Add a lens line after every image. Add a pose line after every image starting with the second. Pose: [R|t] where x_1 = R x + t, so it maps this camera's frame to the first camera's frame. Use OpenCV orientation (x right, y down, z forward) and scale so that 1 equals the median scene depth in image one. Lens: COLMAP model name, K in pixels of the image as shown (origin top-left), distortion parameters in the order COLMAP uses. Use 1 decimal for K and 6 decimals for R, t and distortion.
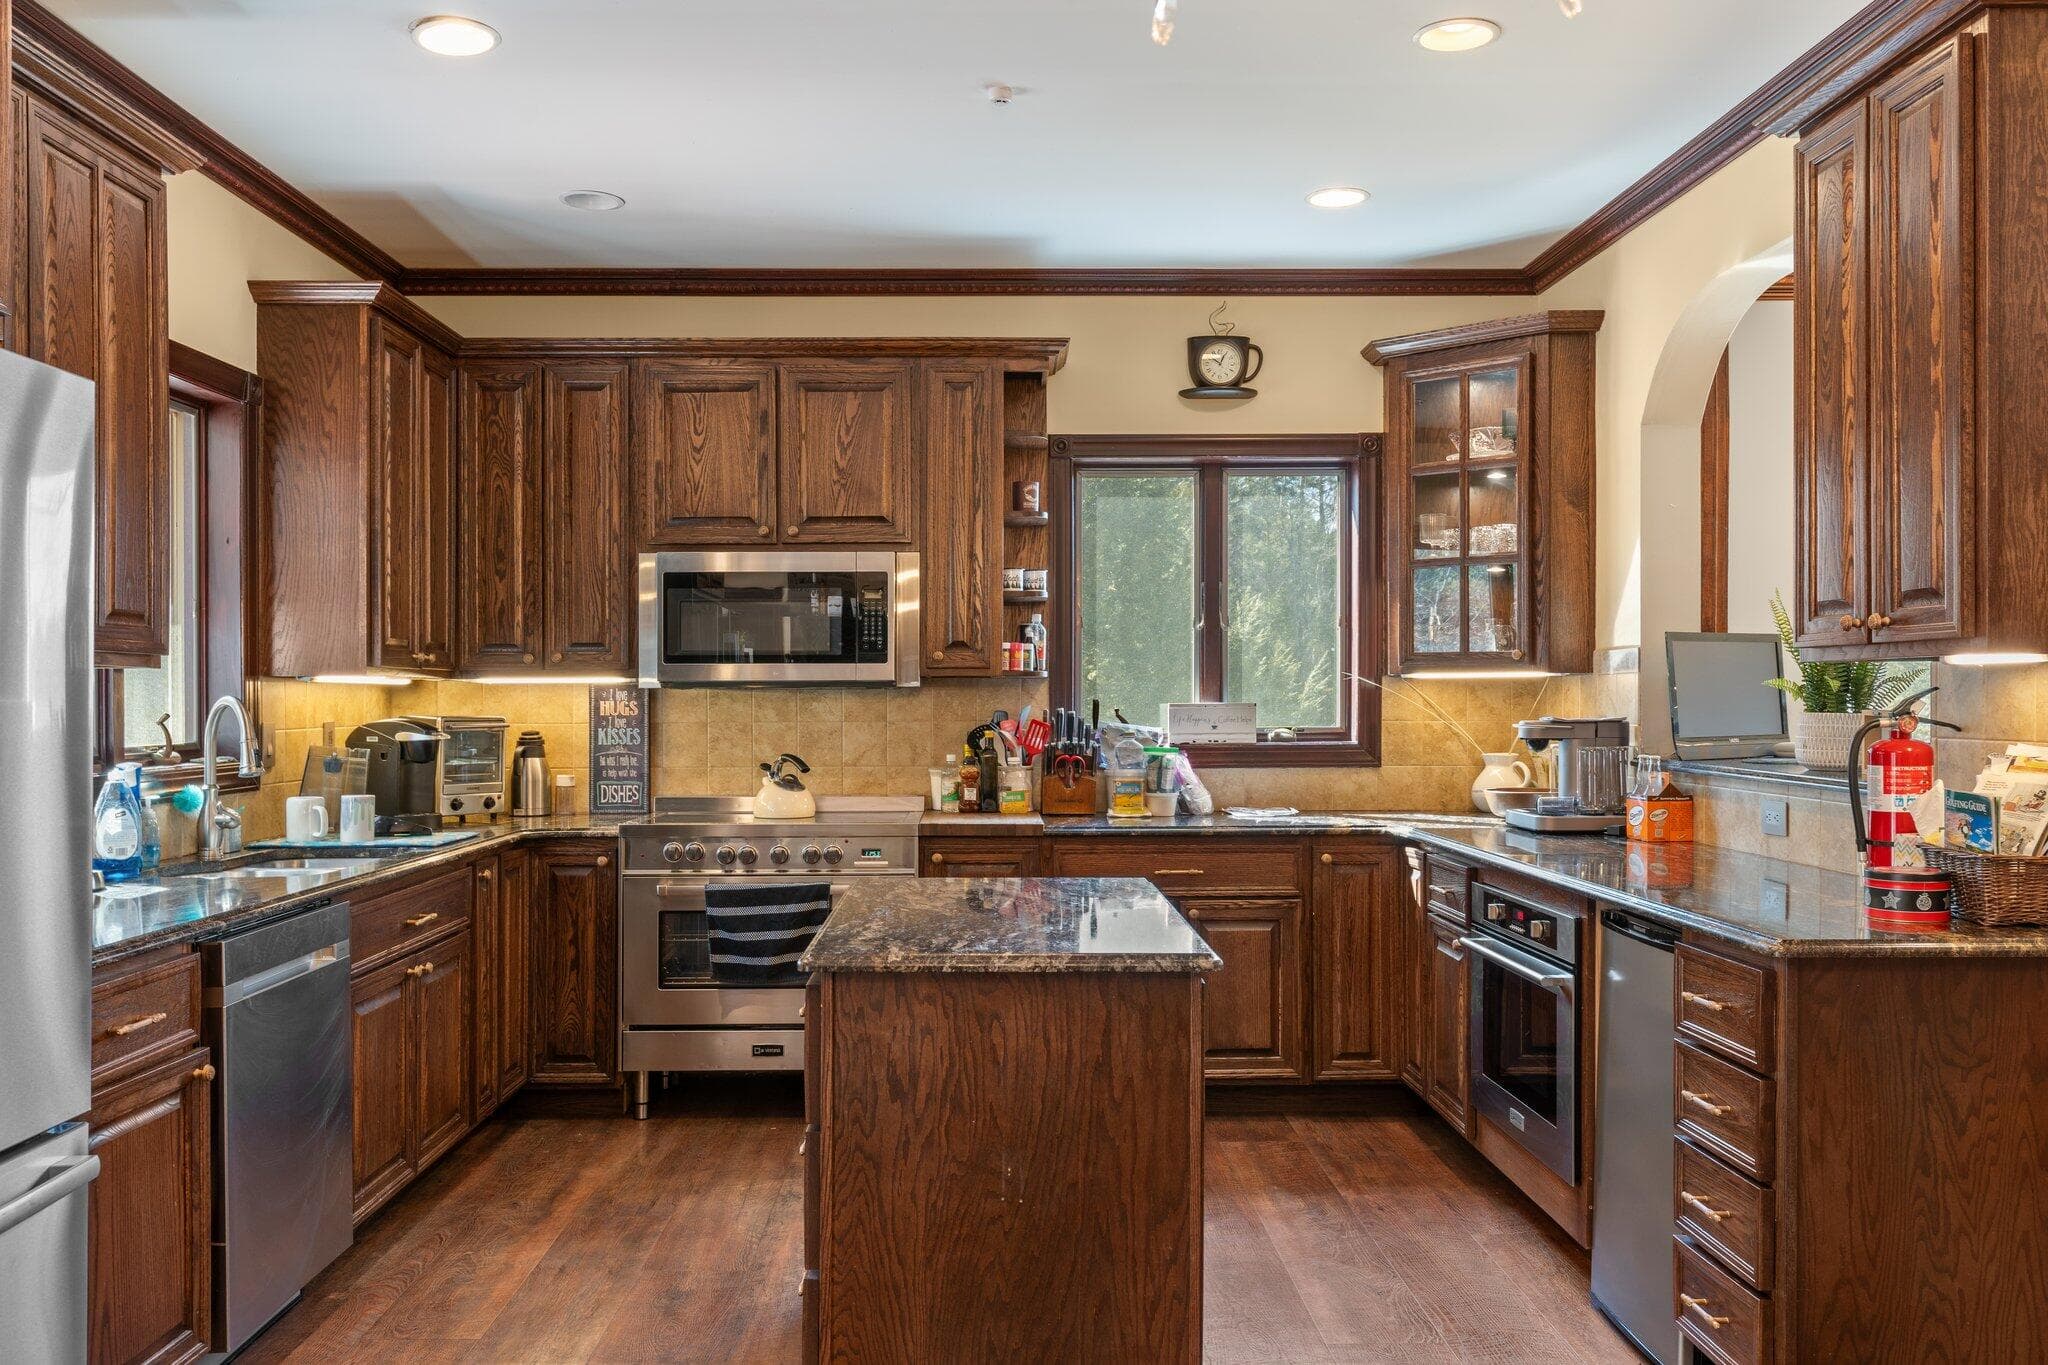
lens RADIAL K [[1676.5, 0, 1038.6], [0, 1676.5, 714.2], [0, 0, 1]] dist [0.015394, 0.003315]
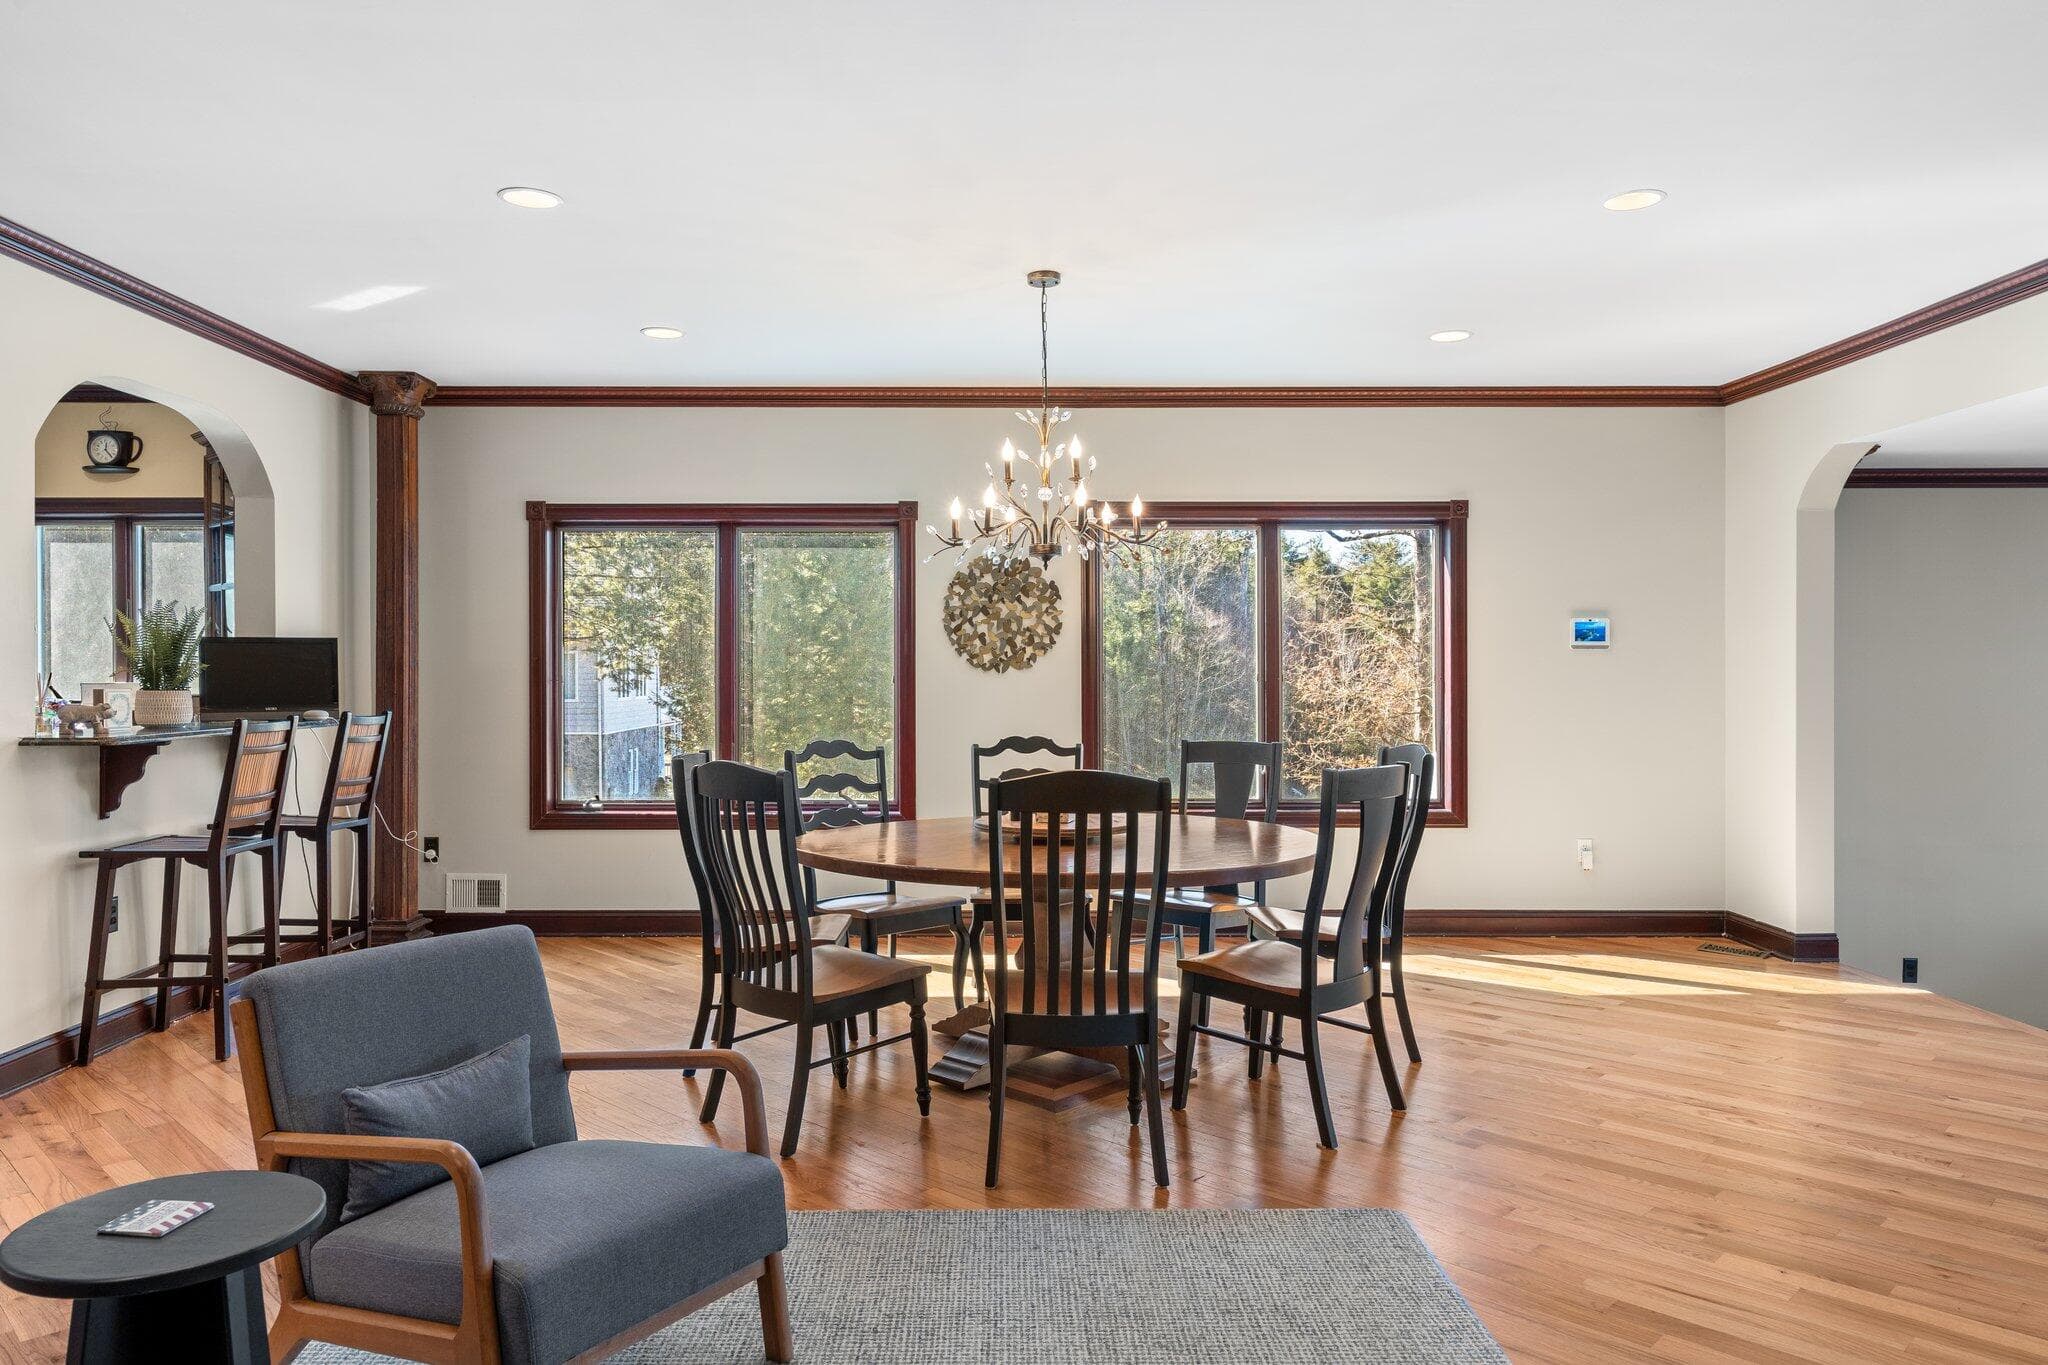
lens RADIAL K [[1362.3, 0, 1062.3], [0, 1362.3, 680.5], [0, 0, 1]] dist [0.009870, 0.002961]
pose [[0.999703, 0.004092, -0.024029, 1.042362], [-0.004297, 0.999955, -0.008493, -0.002030], [0.023993, 0.008594, 0.999675, -0.180877]]
